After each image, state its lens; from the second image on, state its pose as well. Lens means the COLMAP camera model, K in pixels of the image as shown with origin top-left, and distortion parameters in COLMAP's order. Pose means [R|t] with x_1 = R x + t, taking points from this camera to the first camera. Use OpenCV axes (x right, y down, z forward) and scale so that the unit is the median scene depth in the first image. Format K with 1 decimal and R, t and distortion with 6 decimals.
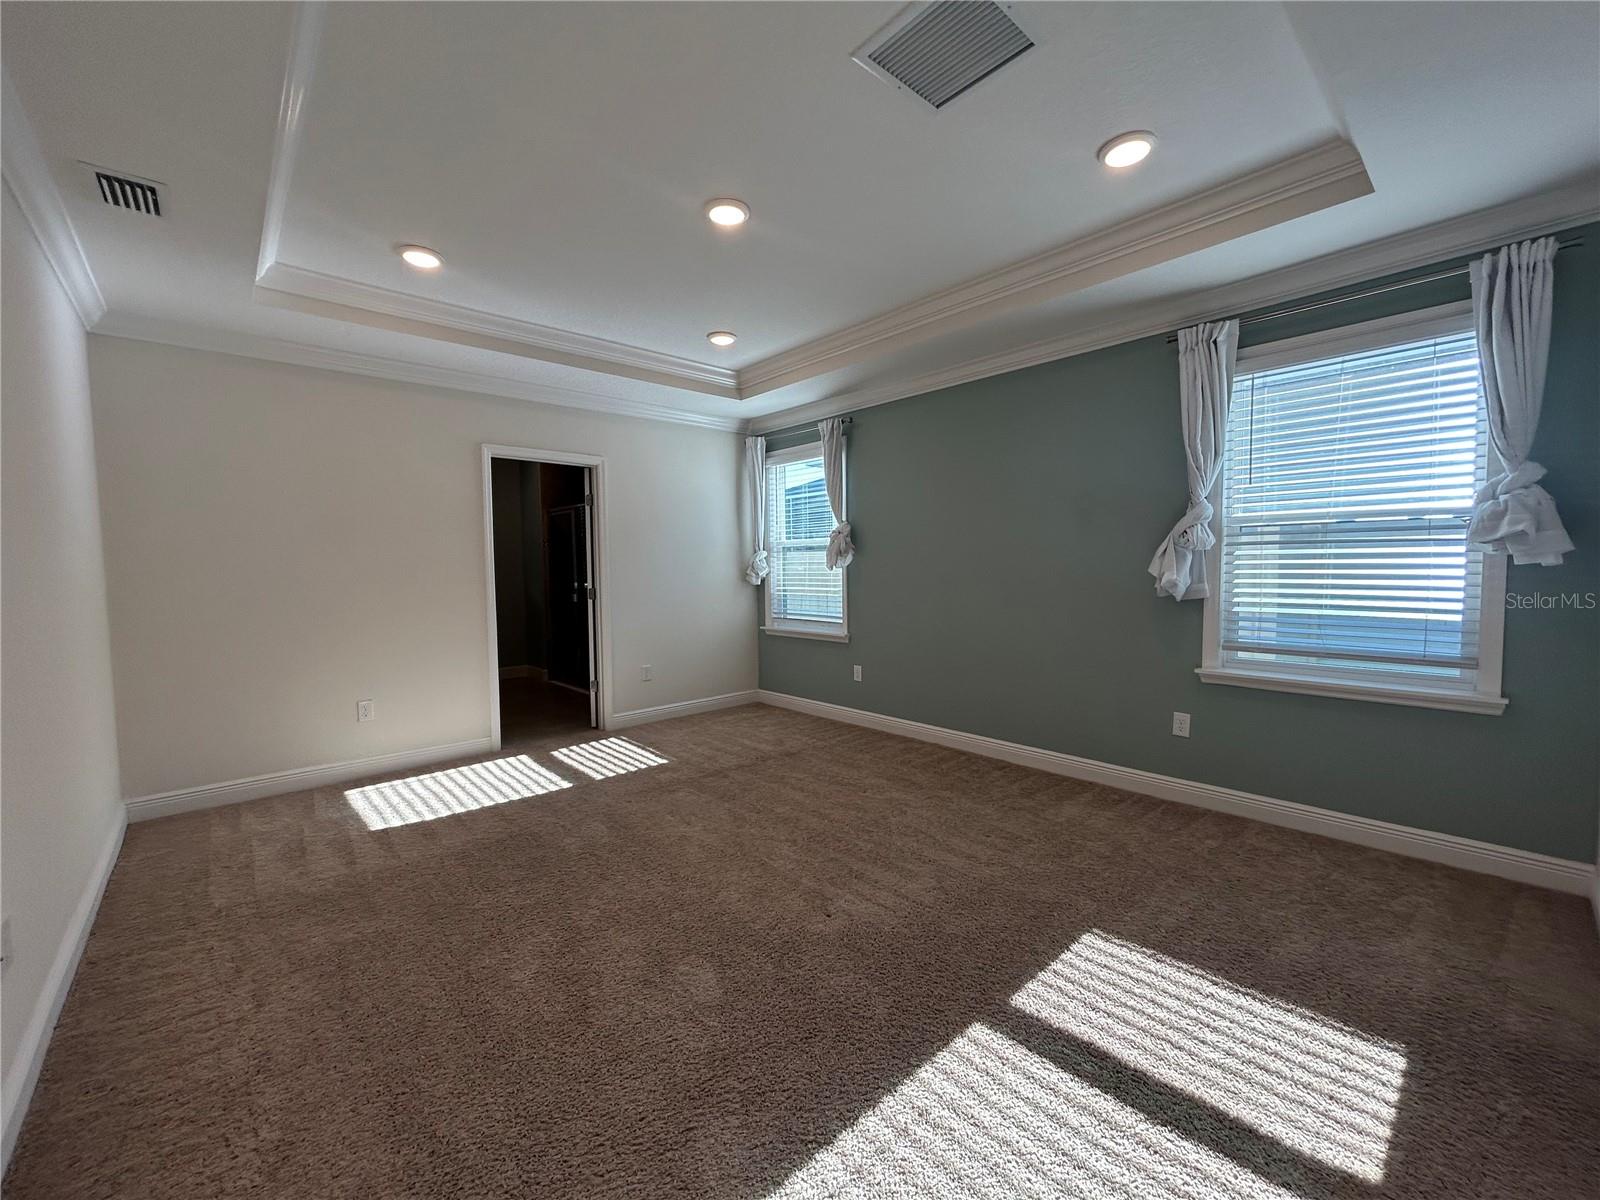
lens RADIAL K [[645.6, 0, 797.1], [0, 645.6, 603.7], [0, 0, 1]] dist [-0.001655, -0.000444]
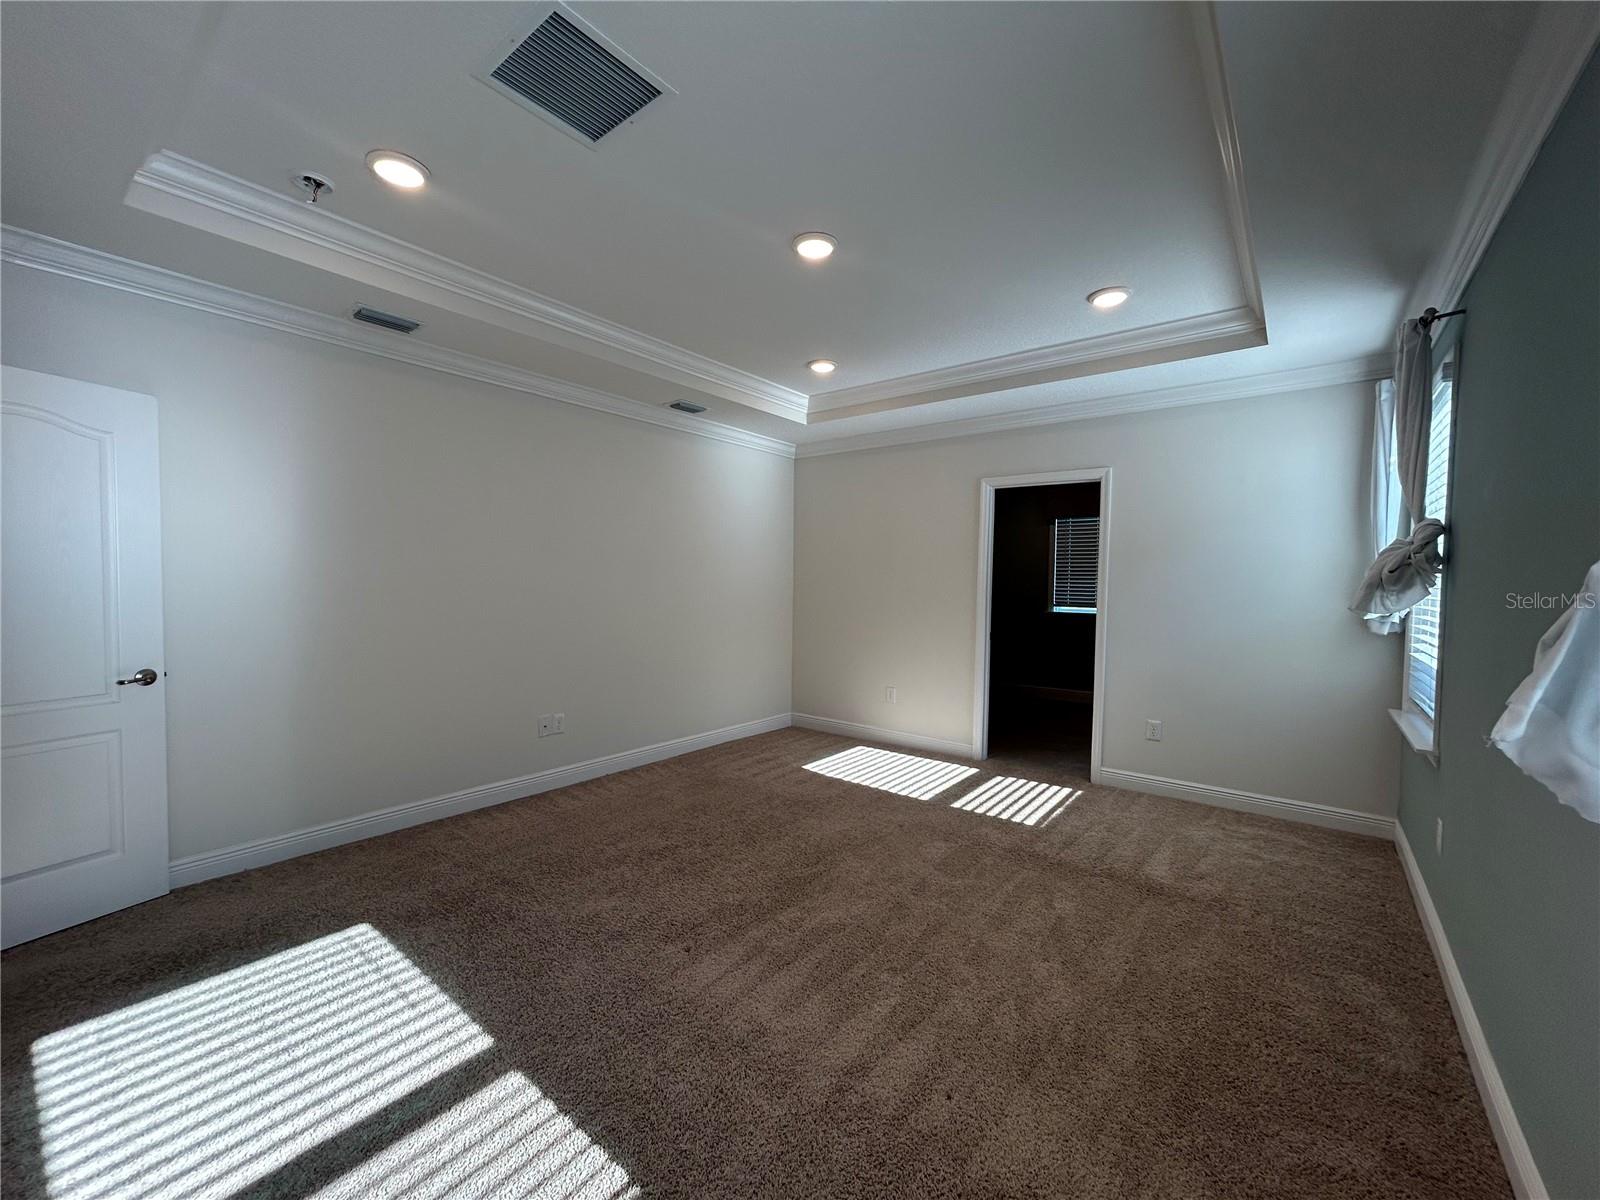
lens RADIAL K [[645.6, 0, 797.1], [0, 645.6, 603.7], [0, 0, 1]] dist [-0.001655, -0.000444]
pose [[0.174659, 0.052820, -0.983211, 0.613091], [-0.075860, 0.996314, 0.040048, -0.061564], [0.981702, 0.067592, 0.178022, 0.564893]]
